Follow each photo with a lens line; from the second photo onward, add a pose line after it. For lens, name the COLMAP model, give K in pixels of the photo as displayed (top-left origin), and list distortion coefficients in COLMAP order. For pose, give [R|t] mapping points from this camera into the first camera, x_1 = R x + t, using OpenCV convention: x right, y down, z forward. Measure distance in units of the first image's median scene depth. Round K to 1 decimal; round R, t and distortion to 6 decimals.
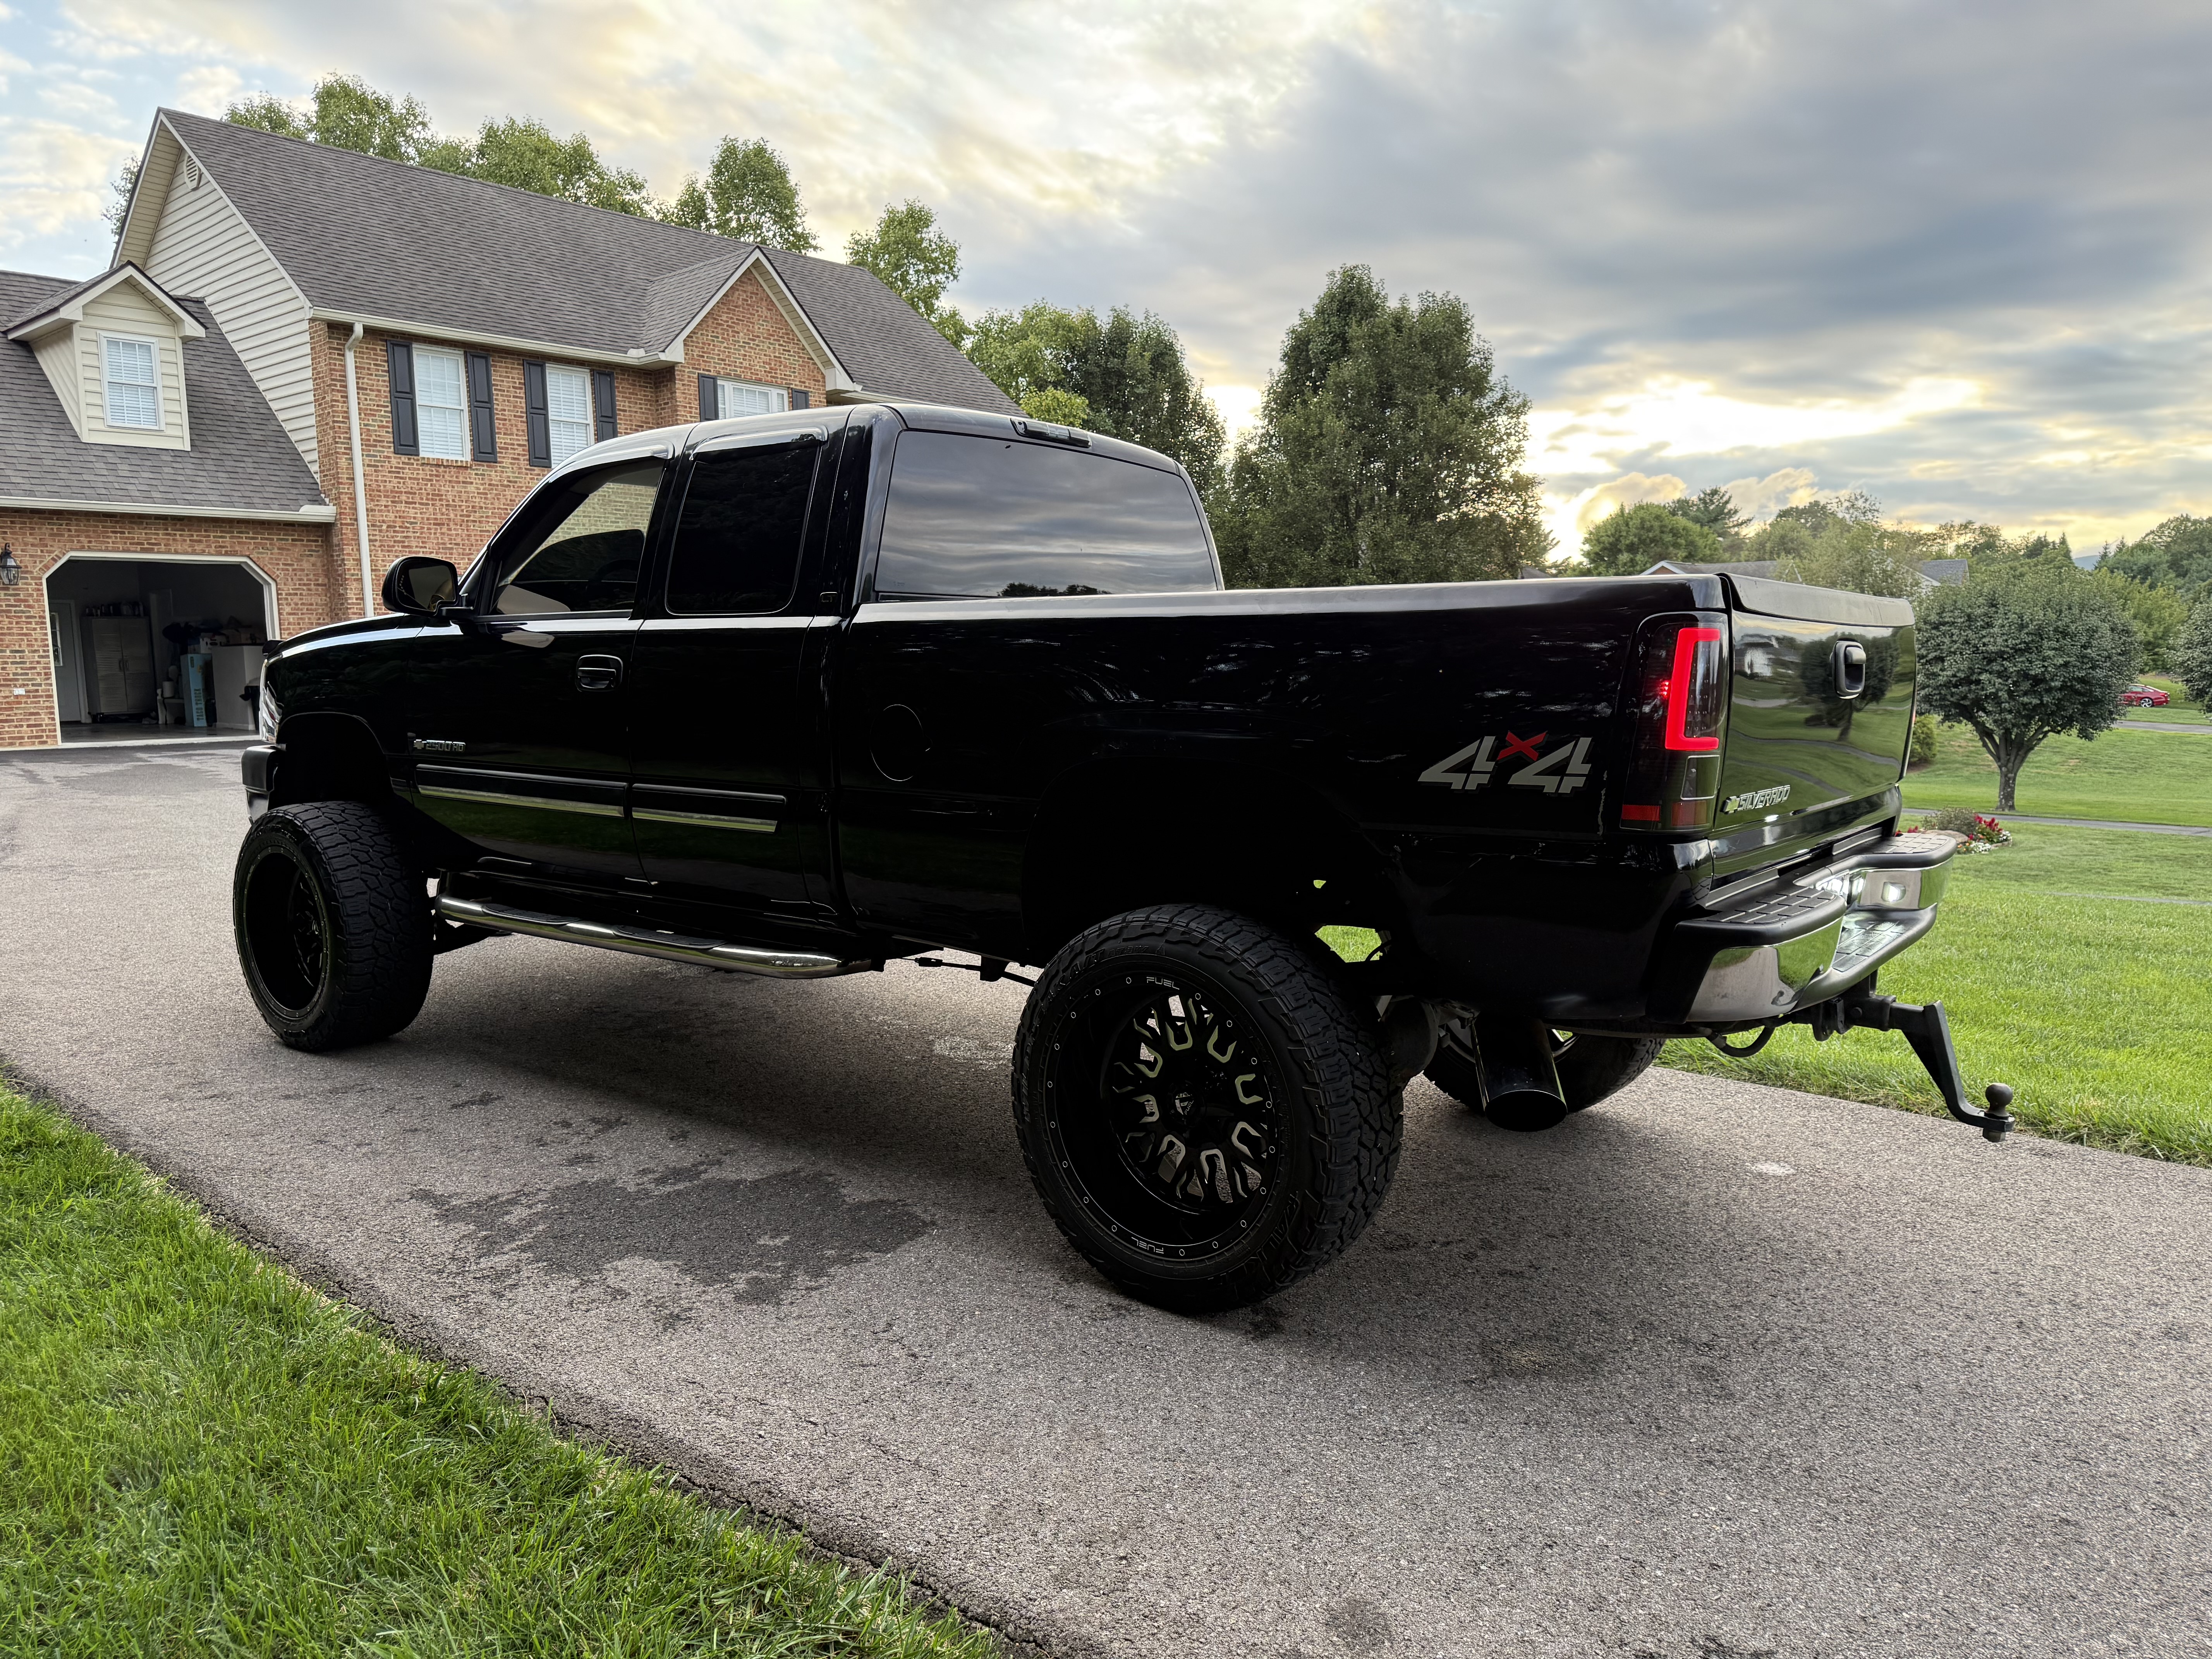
lens RADIAL K [[1500.5, 0, 1106.0], [0, 1500.5, 829.5], [0, 0, 1]] dist [0.004597, -0.030639]
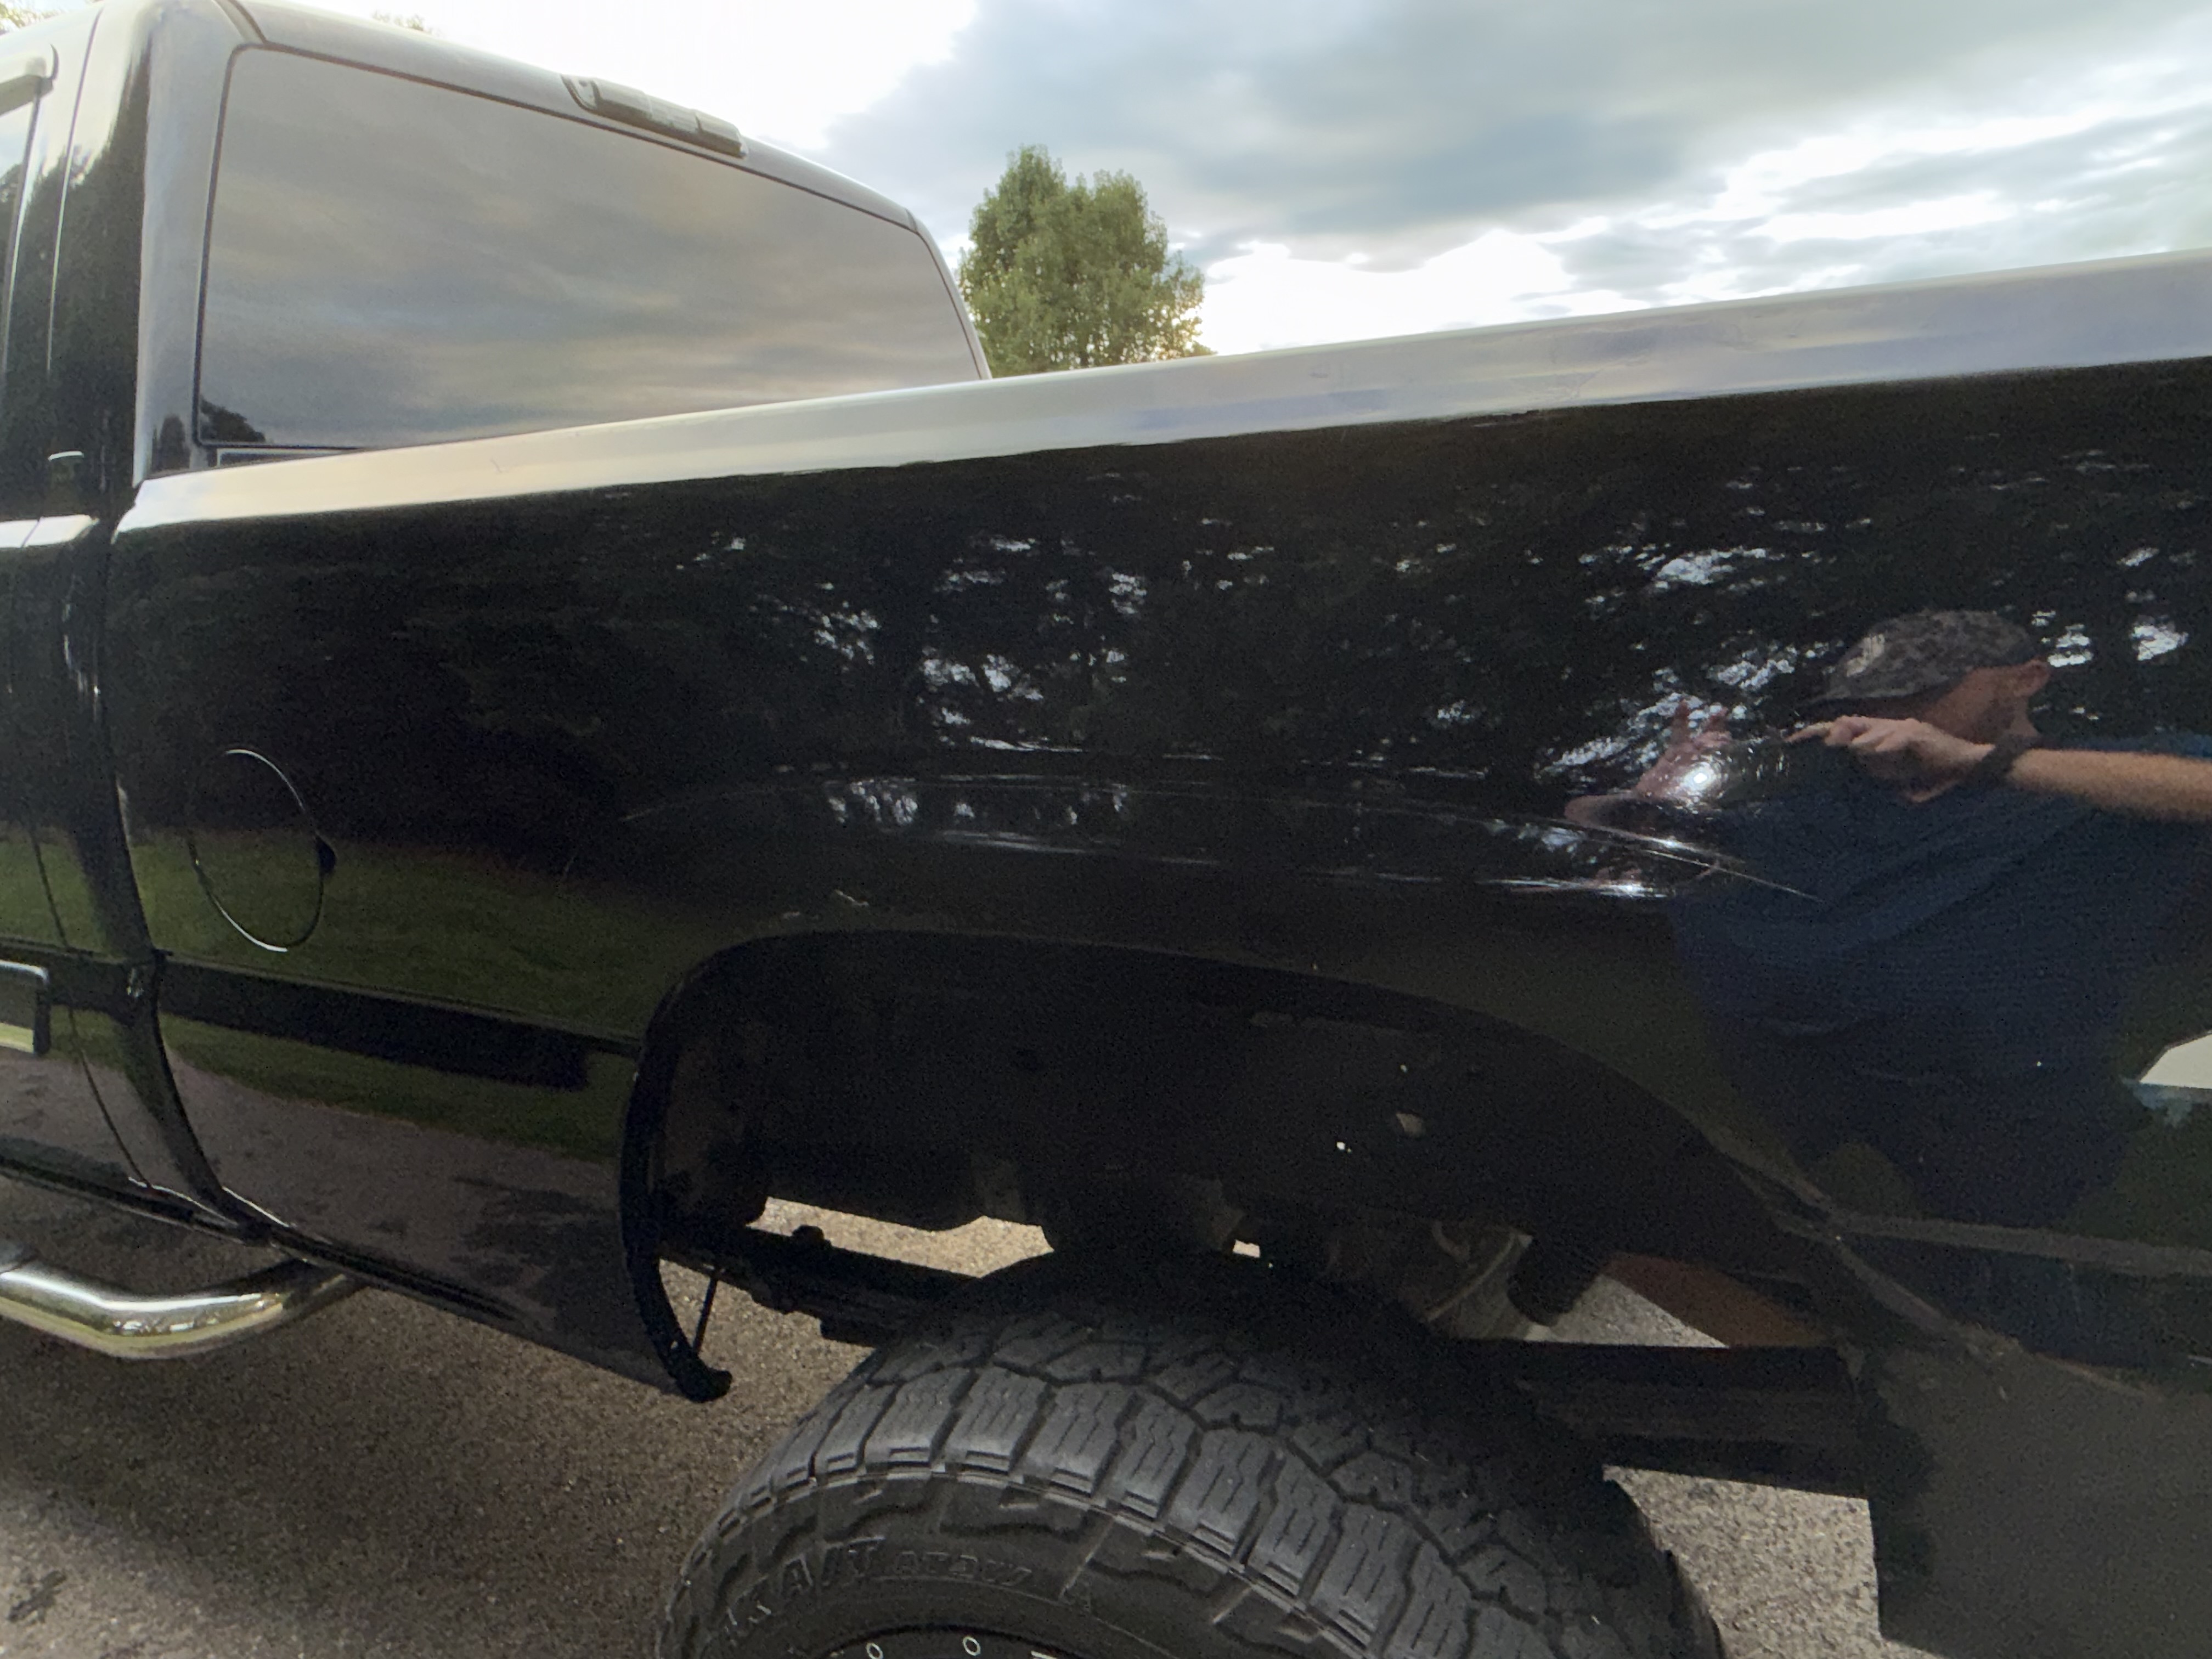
lens RADIAL K [[1324.2, 0, 1106.0], [0, 1324.2, 829.5], [0, 0, 1]] dist [-0.020872, -0.000169]
pose [[0.978234, -0.095697, 0.184120, 0.005781], [0.074794, 0.990274, 0.117315, -0.077869], [-0.193556, -0.100991, 0.975877, 0.586636]]
